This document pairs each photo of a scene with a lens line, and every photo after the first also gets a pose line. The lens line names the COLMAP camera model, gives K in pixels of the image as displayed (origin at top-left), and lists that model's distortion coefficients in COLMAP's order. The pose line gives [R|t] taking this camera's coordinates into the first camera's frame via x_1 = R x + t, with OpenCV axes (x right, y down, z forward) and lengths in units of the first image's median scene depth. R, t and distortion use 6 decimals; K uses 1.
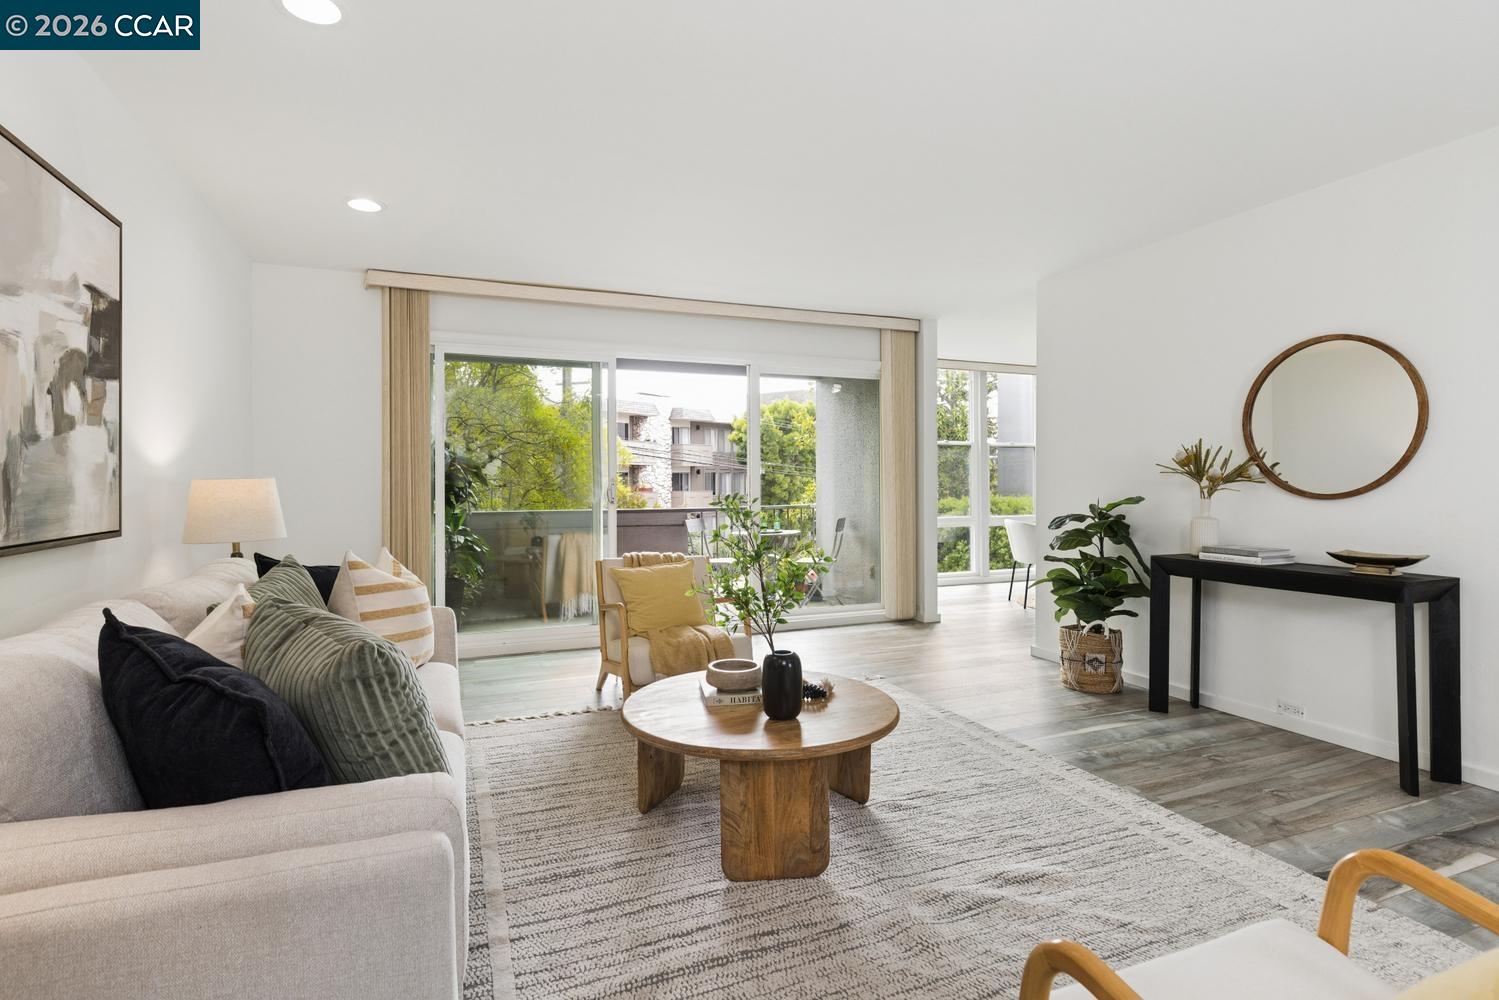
lens RADIAL K [[742.3, 0, 745.1], [0, 742.3, 484.9], [0, 0, 1]] dist [-0.001726, -0.000211]
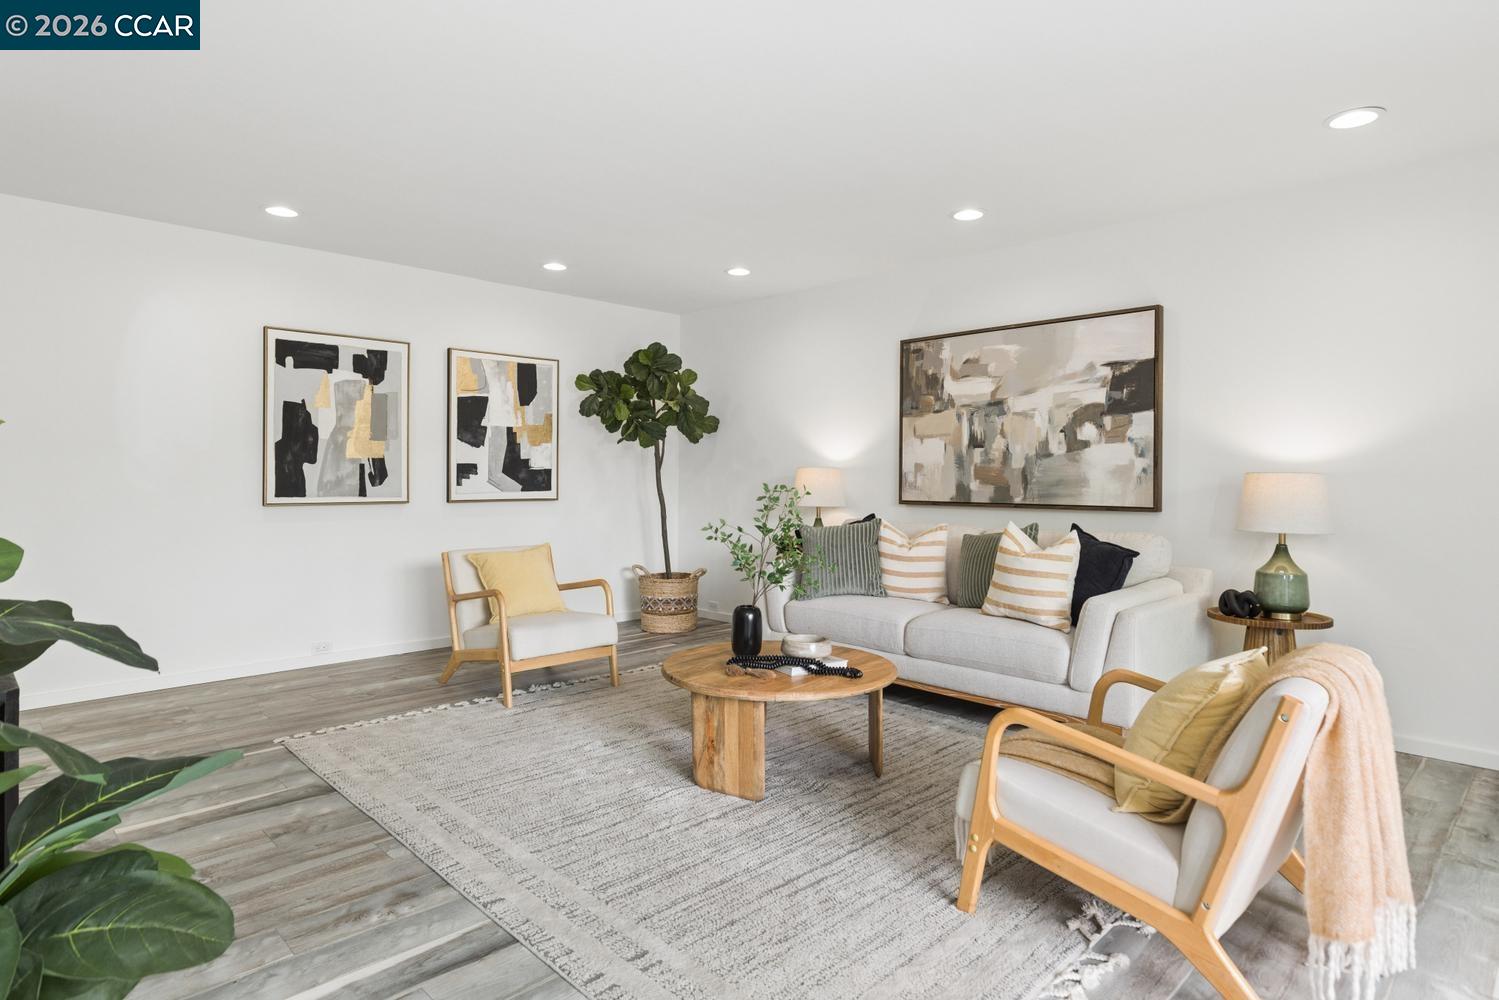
lens RADIAL K [[830.9, 0, 754.8], [0, 830.9, 478.1], [0, 0, 1]] dist [0.002529, 0.000239]
pose [[-0.921414, 0.001314, -0.388579, 0.494579], [-0.002178, 0.999961, 0.008548, -0.011047], [0.388575, 0.008723, -0.921376, 1.926100]]
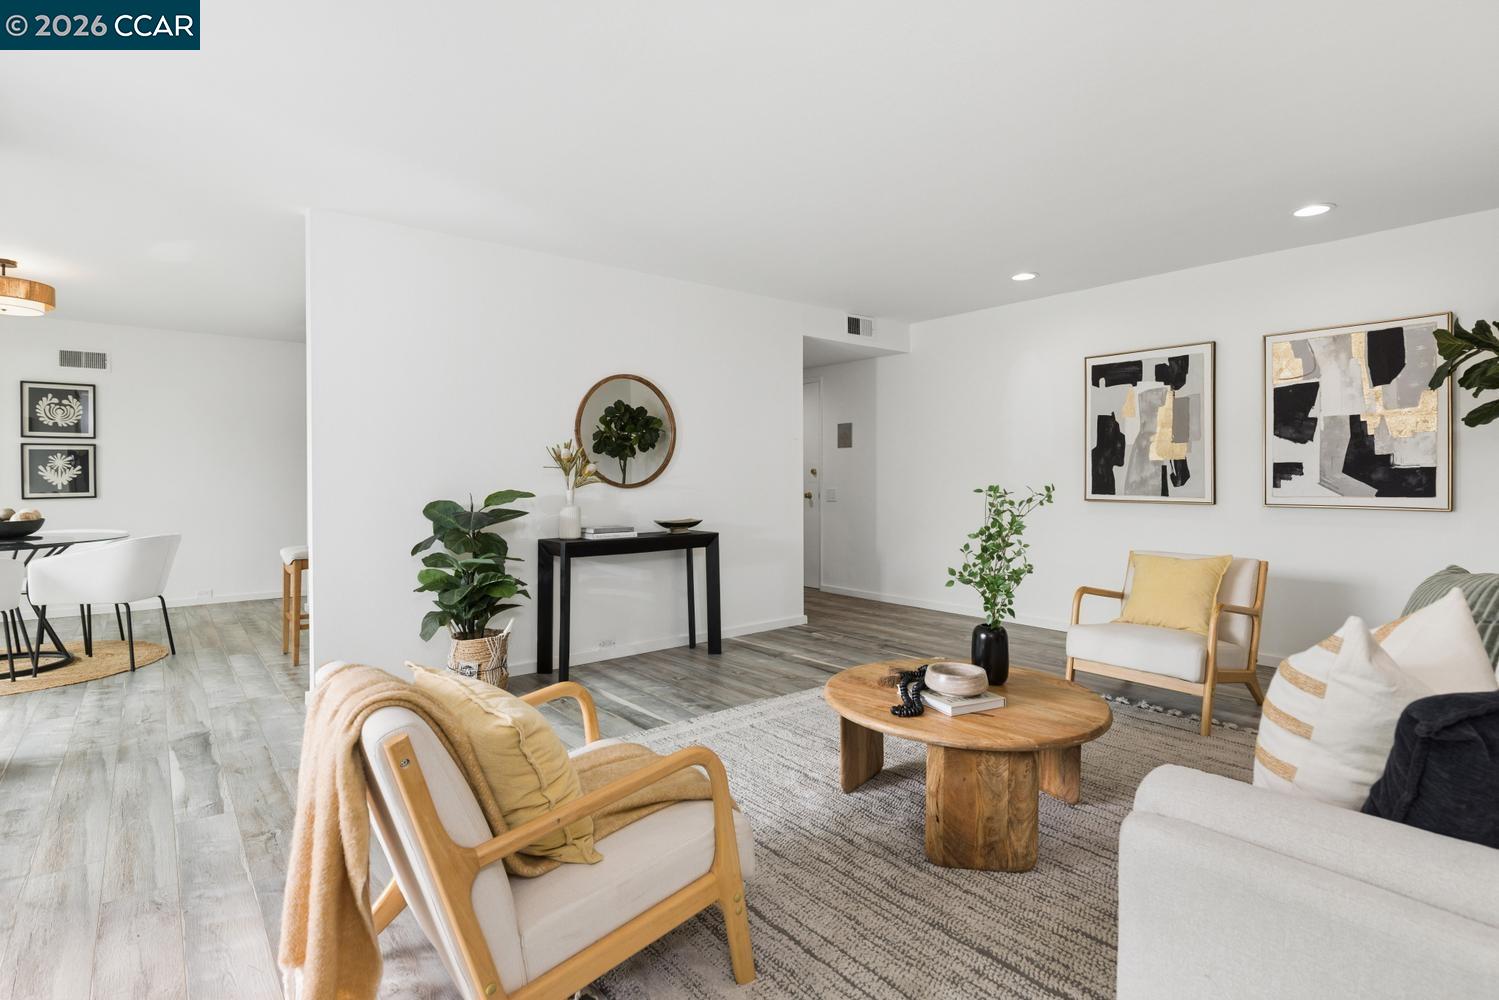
lens RADIAL K [[742.3, 0, 745.1], [0, 742.3, 484.9], [0, 0, 1]] dist [-0.001726, -0.000211]
pose [[-0.298321, -0.008352, 0.954429, -0.752786], [0.003864, 0.999943, 0.009957, -0.000826], [-0.954458, 0.006658, -0.298272, 1.385217]]
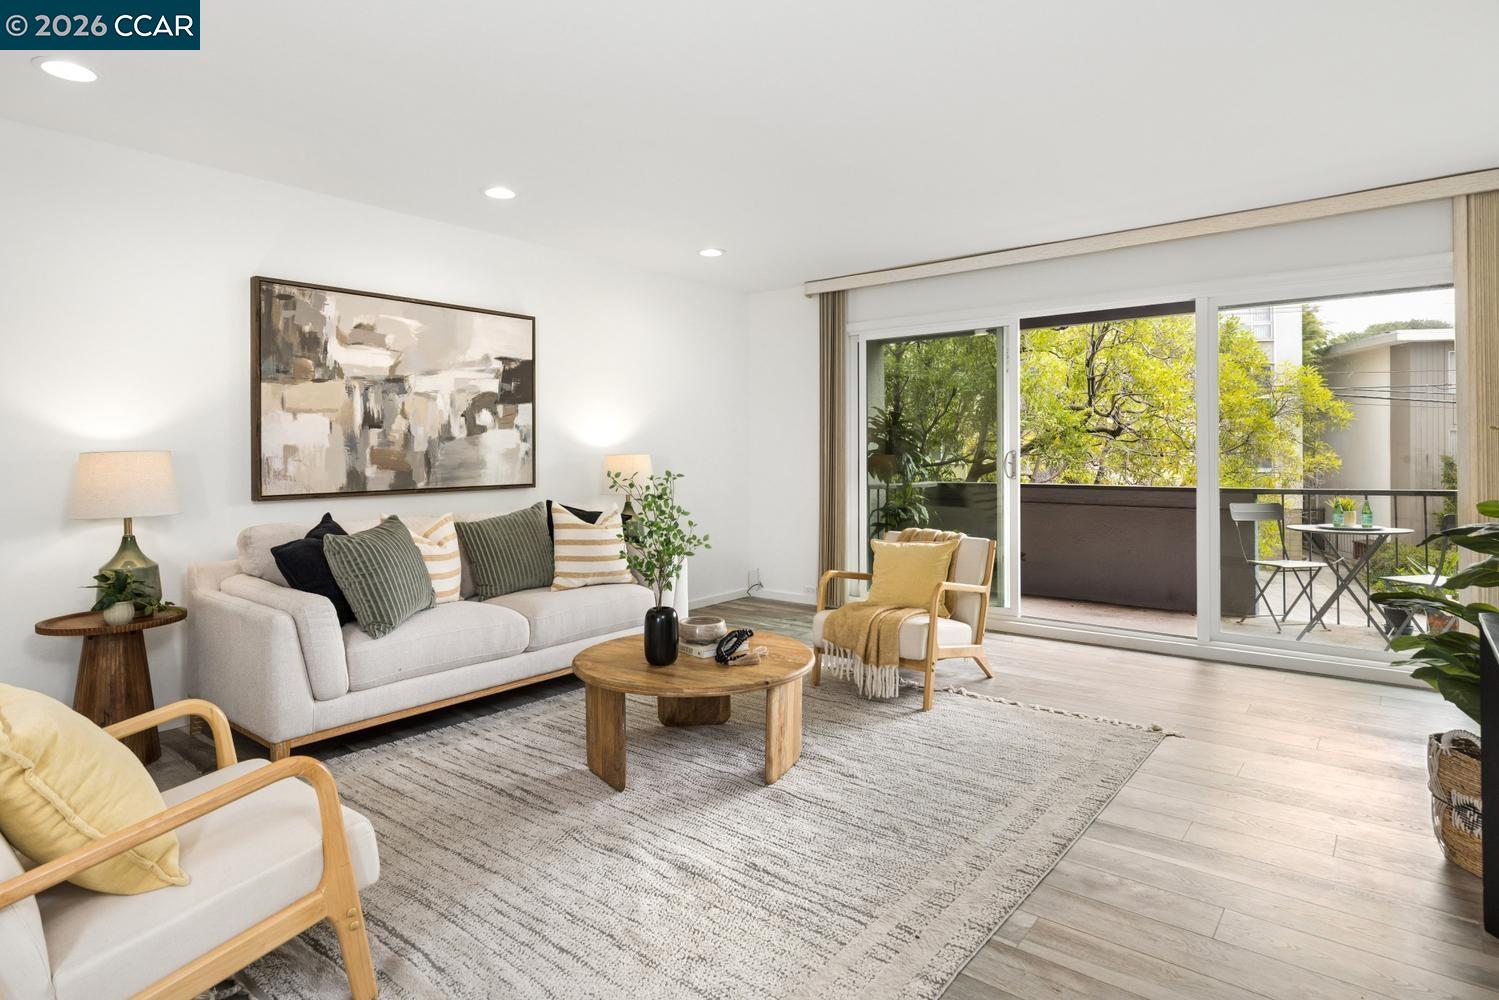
lens RADIAL K [[816.7, 0, 745.6], [0, 816.7, 448.8], [0, 0, 1]] dist [0.000695, 0.000155]
pose [[0.488806, -0.002429, -0.872389, 1.013057], [0.001697, 0.999997, -0.001833, -0.018660], [0.872391, -0.000584, 0.488808, 0.398996]]
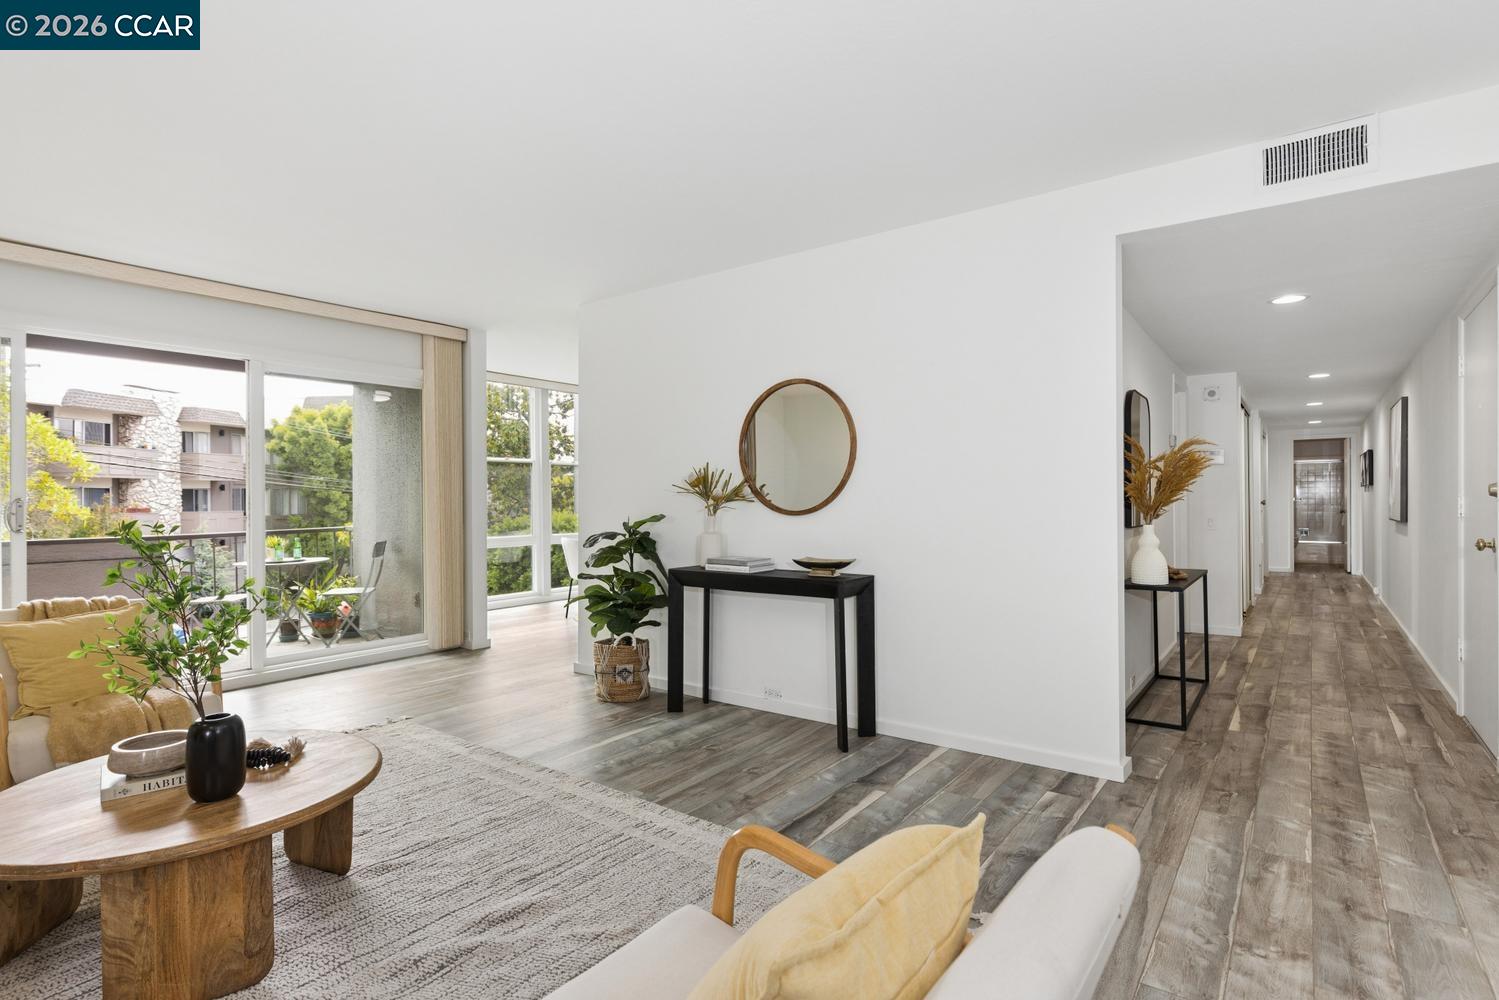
lens RADIAL K [[748.6, 0, 749.5], [0, 748.6, 500.0], [0, 0, 1]] dist [-0.002031, 0.000276]
pose [[0.853993, -0.003765, 0.520271, 0.102324], [0.005090, 0.999986, -0.001119, -0.005064], [-0.520259, 0.003604, 0.854001, 0.003204]]
